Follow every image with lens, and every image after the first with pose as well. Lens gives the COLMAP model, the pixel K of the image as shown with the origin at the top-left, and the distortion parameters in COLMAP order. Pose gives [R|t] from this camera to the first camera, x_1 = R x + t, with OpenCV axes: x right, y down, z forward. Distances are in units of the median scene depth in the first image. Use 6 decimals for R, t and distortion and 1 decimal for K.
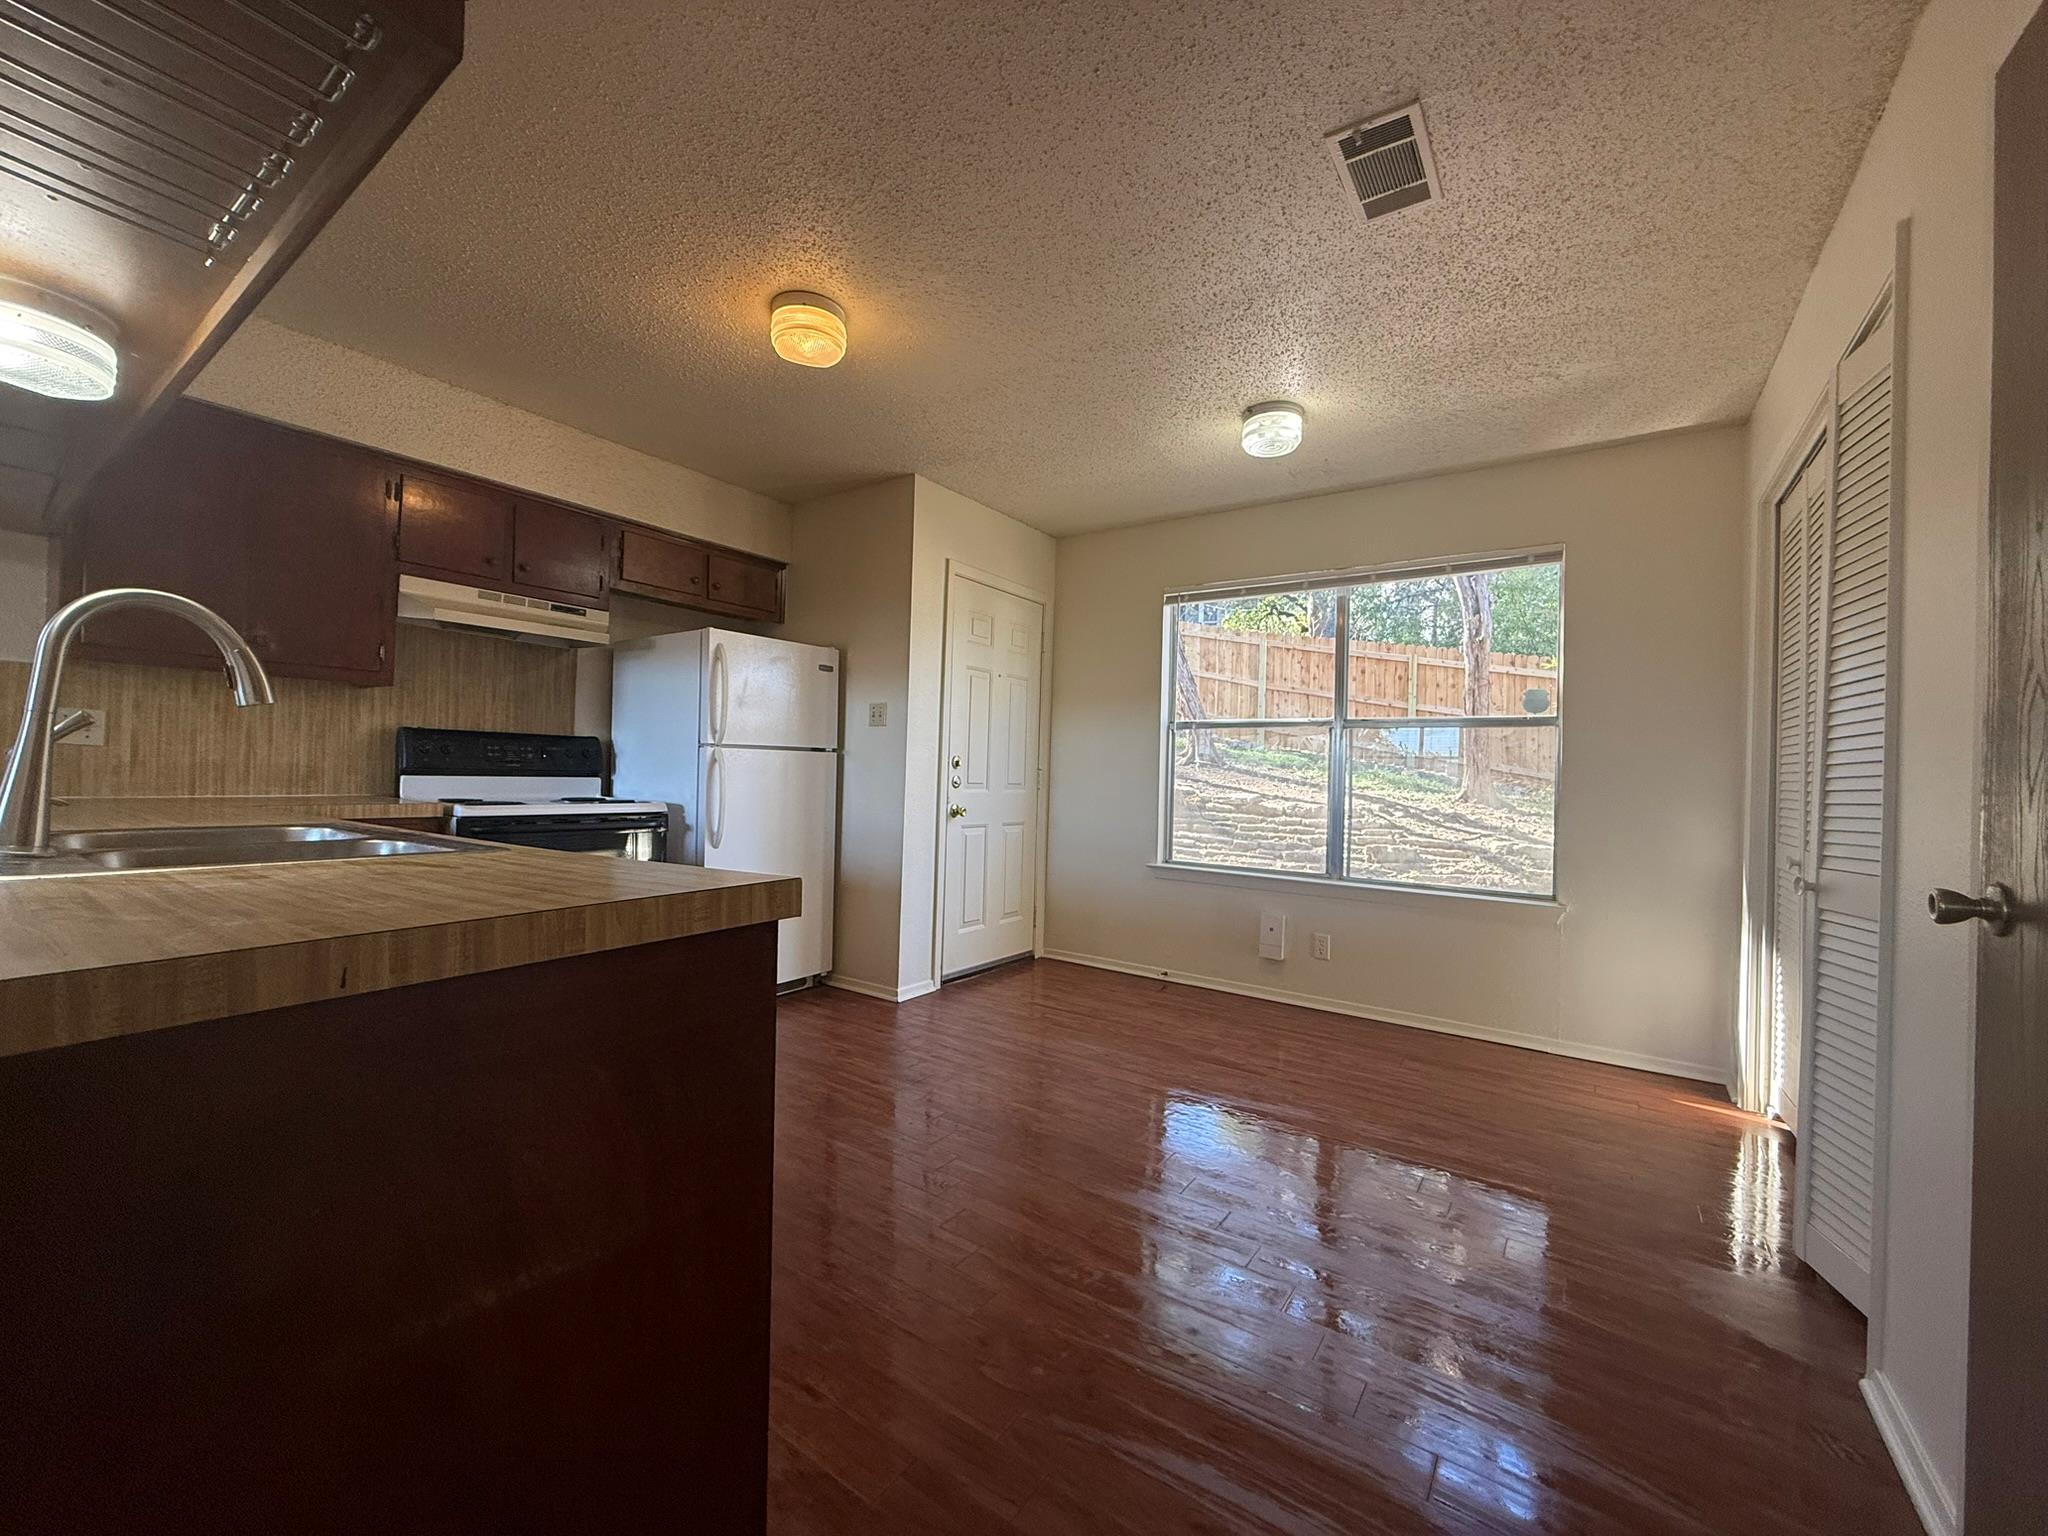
lens RADIAL K [[814.5, 0, 1017.2], [0, 814.5, 767.1], [0, 0, 1]] dist [0.000142, 0.001007]
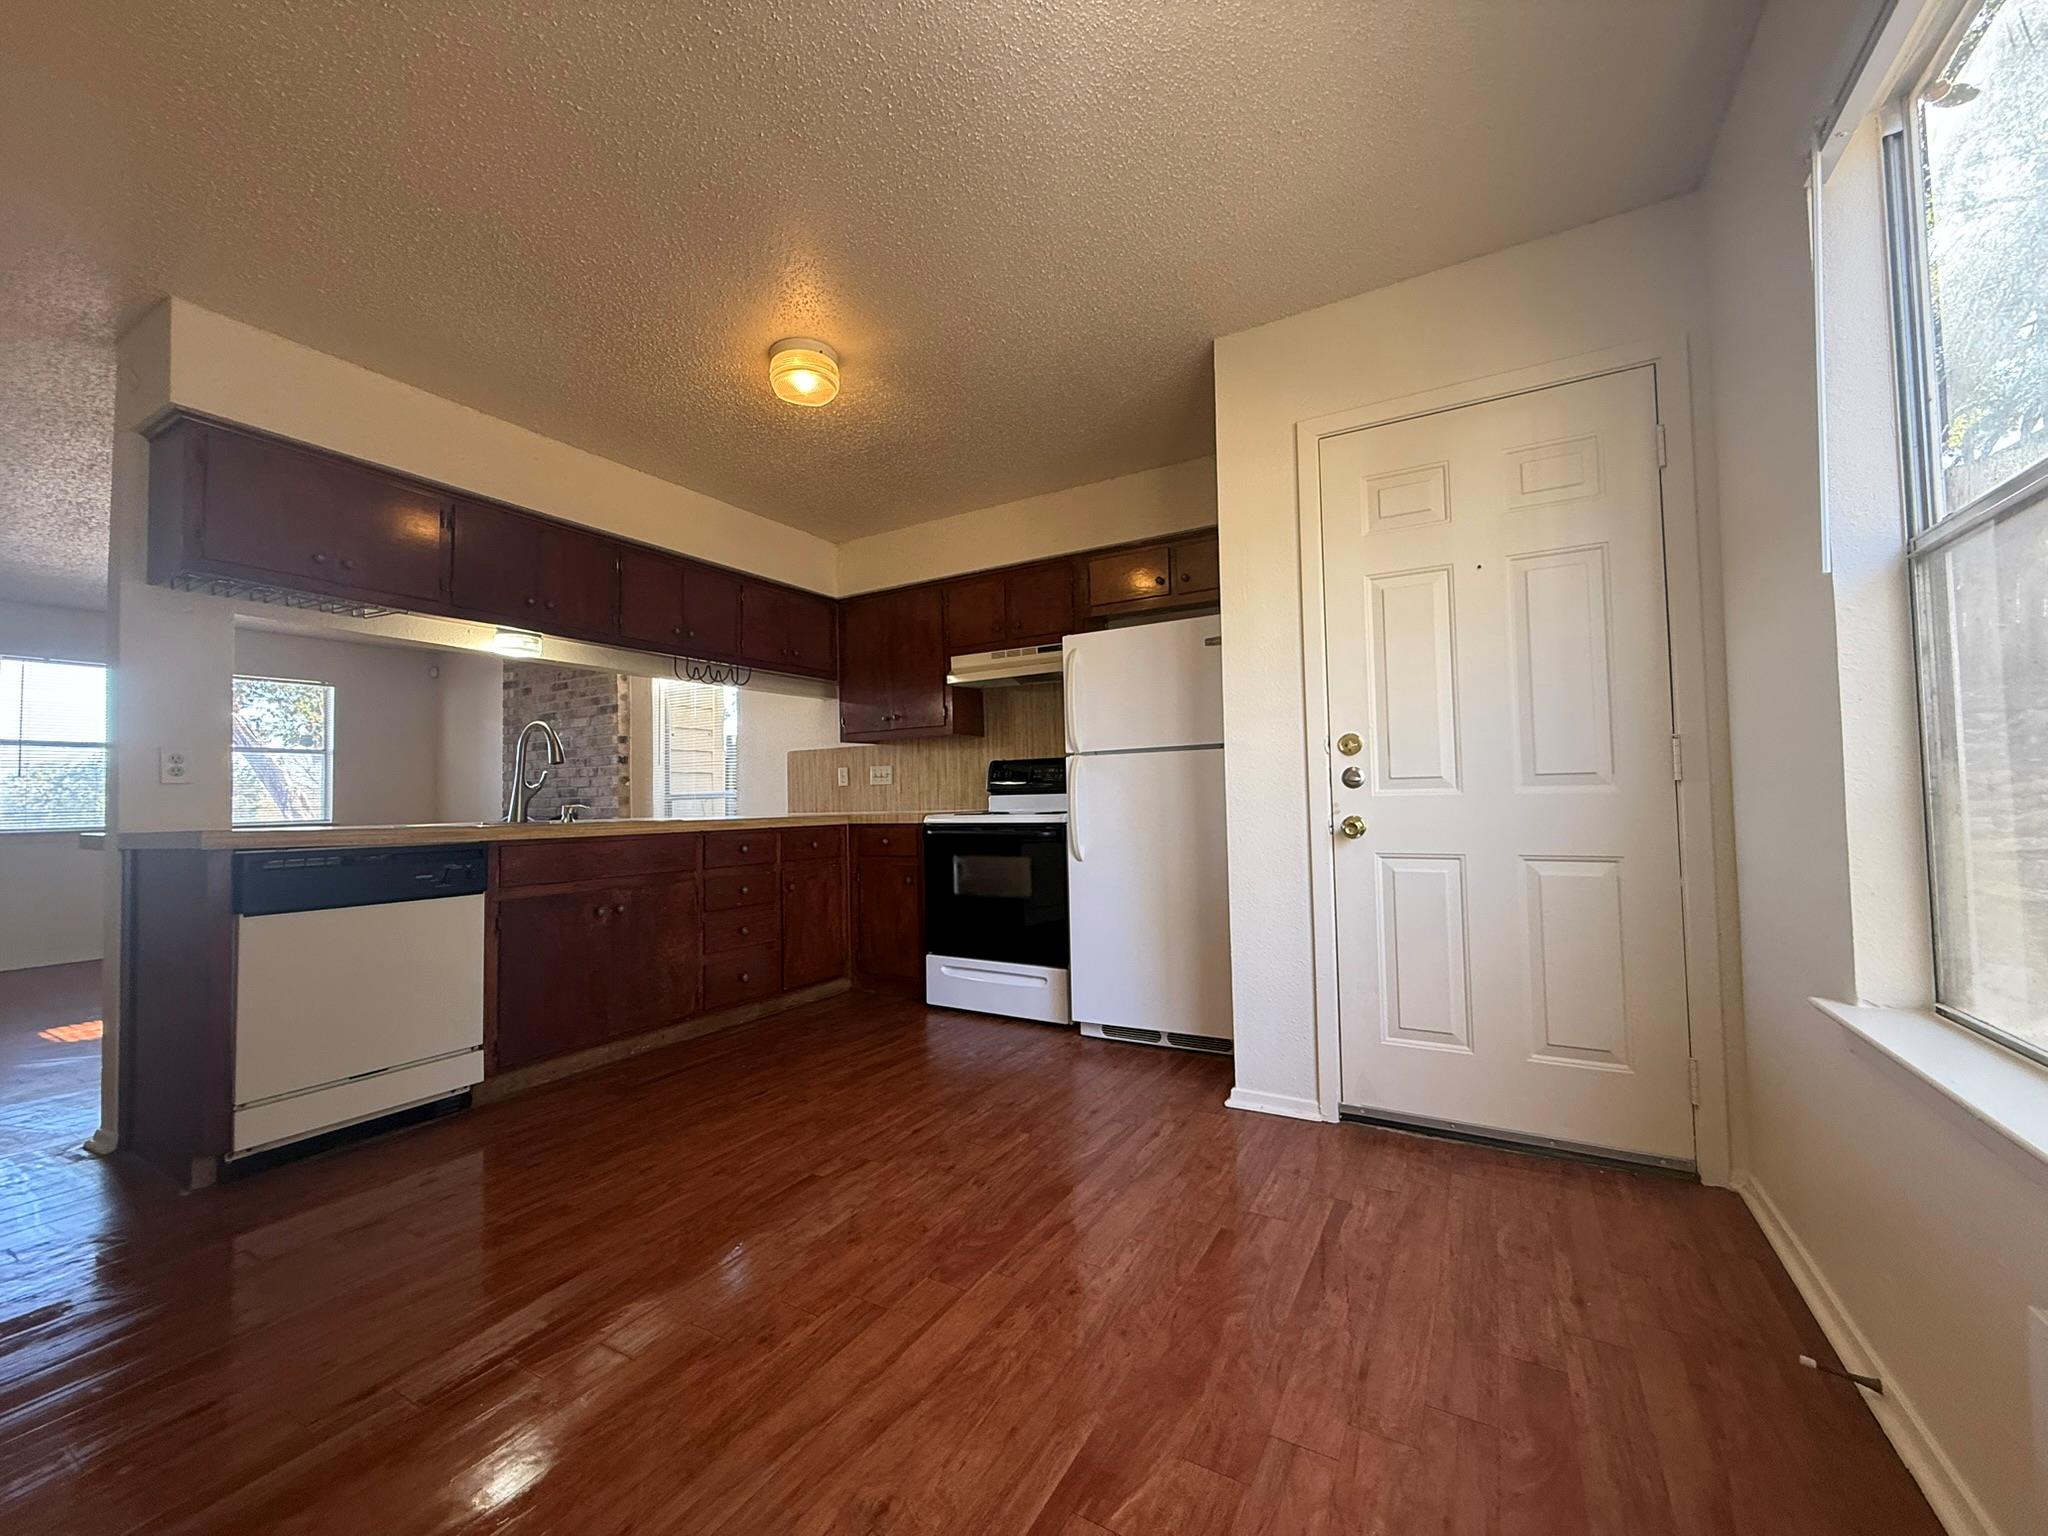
lens RADIAL K [[814.5, 0, 1016.2], [0, 814.5, 765.8], [0, 0, 1]] dist [0.000142, 0.001007]
pose [[0.087329, -0.071541, -0.993607, 0.523600], [0.029766, 0.997160, -0.069180, 0.046864], [0.995735, -0.023534, 0.089210, 0.755671]]
